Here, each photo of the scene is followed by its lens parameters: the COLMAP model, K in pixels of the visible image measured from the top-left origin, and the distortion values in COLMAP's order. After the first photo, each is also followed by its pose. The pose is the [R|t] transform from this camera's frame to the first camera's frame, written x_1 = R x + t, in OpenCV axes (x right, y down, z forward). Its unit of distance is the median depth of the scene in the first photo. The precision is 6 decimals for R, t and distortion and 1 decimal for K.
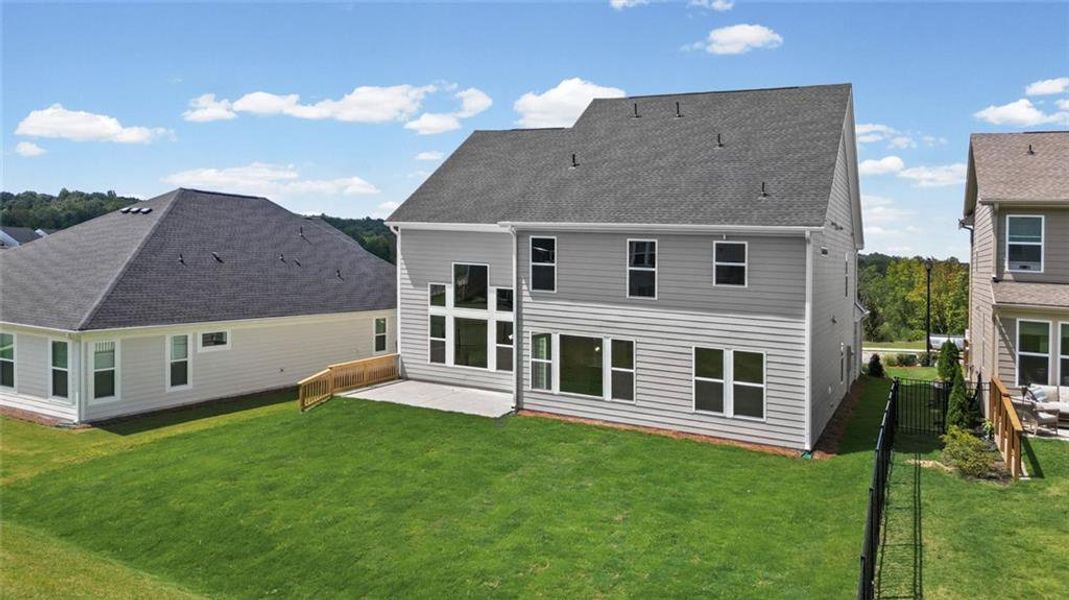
lens RADIAL K [[728.0, 0, 534.5], [0, 728.0, 300.0], [0, 0, 1]] dist [0.055638, -0.002837]
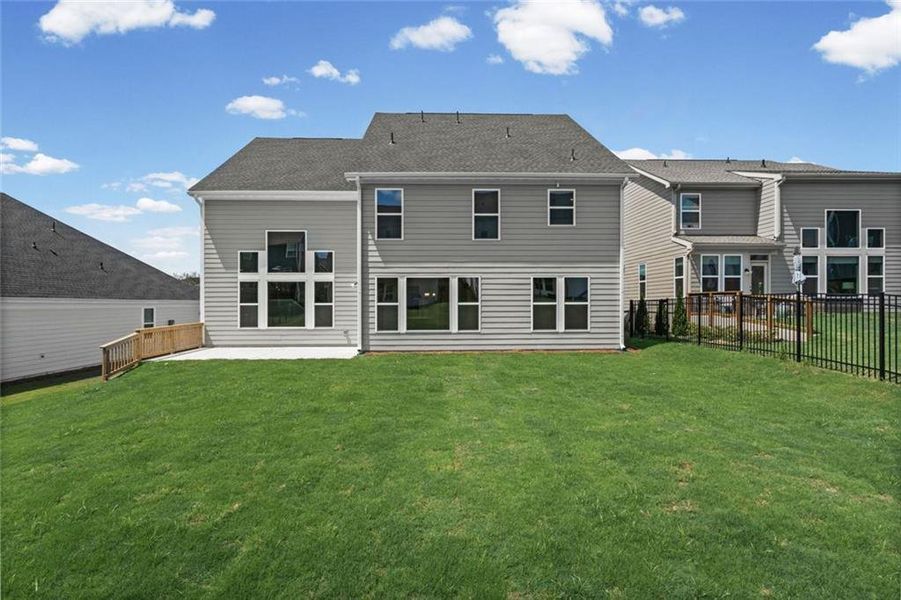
lens RADIAL K [[416.9, 0, 437.5], [0, 416.9, 306.9], [0, 0, 1]] dist [-0.006206, -0.000464]
pose [[0.873166, -0.030207, 0.486486, -0.247983], [0.054311, 0.997892, -0.035519, 0.123085], [-0.484388, 0.057436, 0.872966, 0.450281]]
